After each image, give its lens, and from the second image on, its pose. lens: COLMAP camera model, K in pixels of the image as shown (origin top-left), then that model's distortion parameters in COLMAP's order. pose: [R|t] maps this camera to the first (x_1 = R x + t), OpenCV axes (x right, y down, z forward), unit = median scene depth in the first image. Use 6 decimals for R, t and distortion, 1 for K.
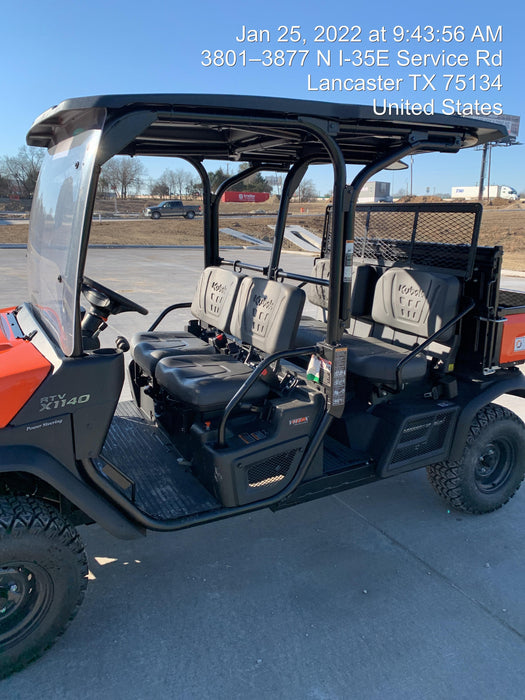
lens RADIAL K [[533.7, 0, 273.2], [0, 533.7, 335.3], [0, 0, 1]] dist [0.086203, -0.116749]
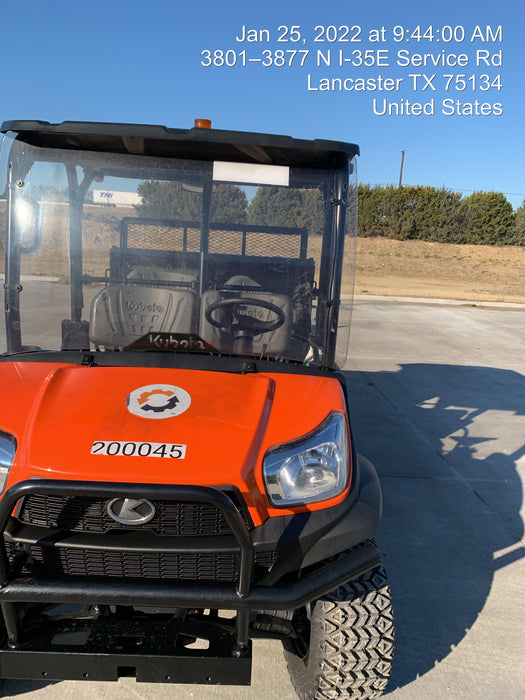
lens RADIAL K [[532.2, 0, 265.5], [0, 532.2, 350.5], [0, 0, 1]] dist [0.068295, -0.114700]
pose [[0.470397, -0.177201, 0.864481, -1.007117], [0.147827, 0.981612, 0.120773, -0.113584], [-0.869985, 0.070982, 0.487942, 0.416785]]
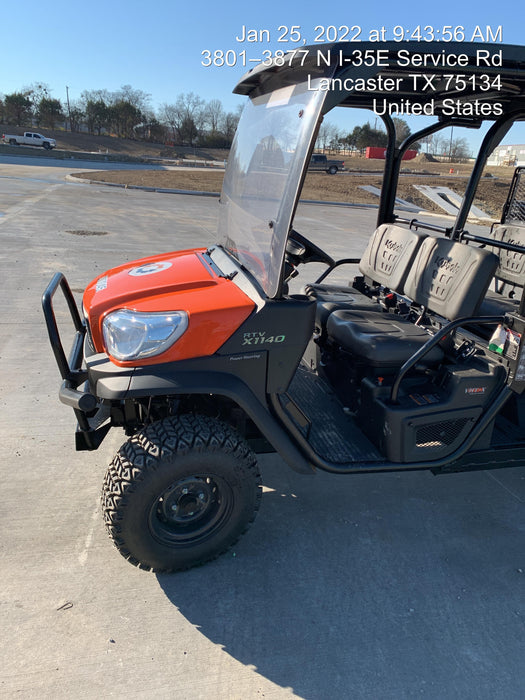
lens RADIAL K [[533.7, 0, 273.2], [0, 533.7, 335.3], [0, 0, 1]] dist [0.086203, -0.116749]
pose [[0.967361, 0.125995, -0.219860, -0.092864], [-0.108955, 0.990141, 0.088027, 0.013023], [0.228783, -0.061199, 0.971552, -0.027638]]
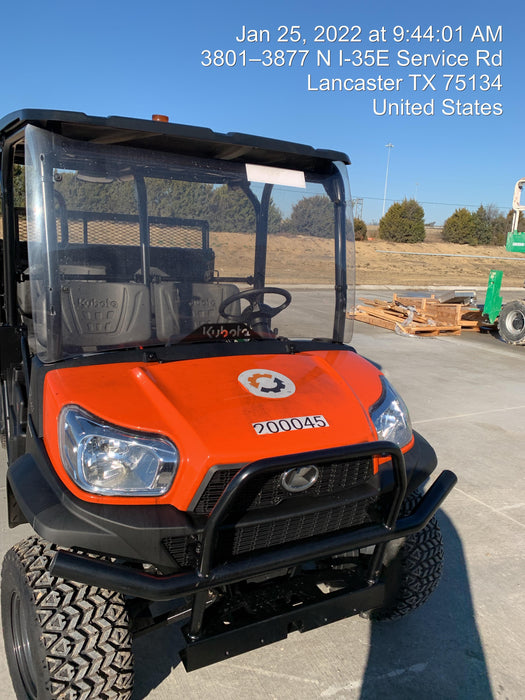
lens RADIAL K [[533.7, 0, 273.2], [0, 533.7, 335.3], [0, 0, 1]] dist [0.086203, -0.116749]
pose [[0.028706, -0.196103, 0.980163, -1.205808], [0.167196, 0.967695, 0.188712, -0.189864], [-0.985506, 0.158462, 0.060566, 0.785304]]
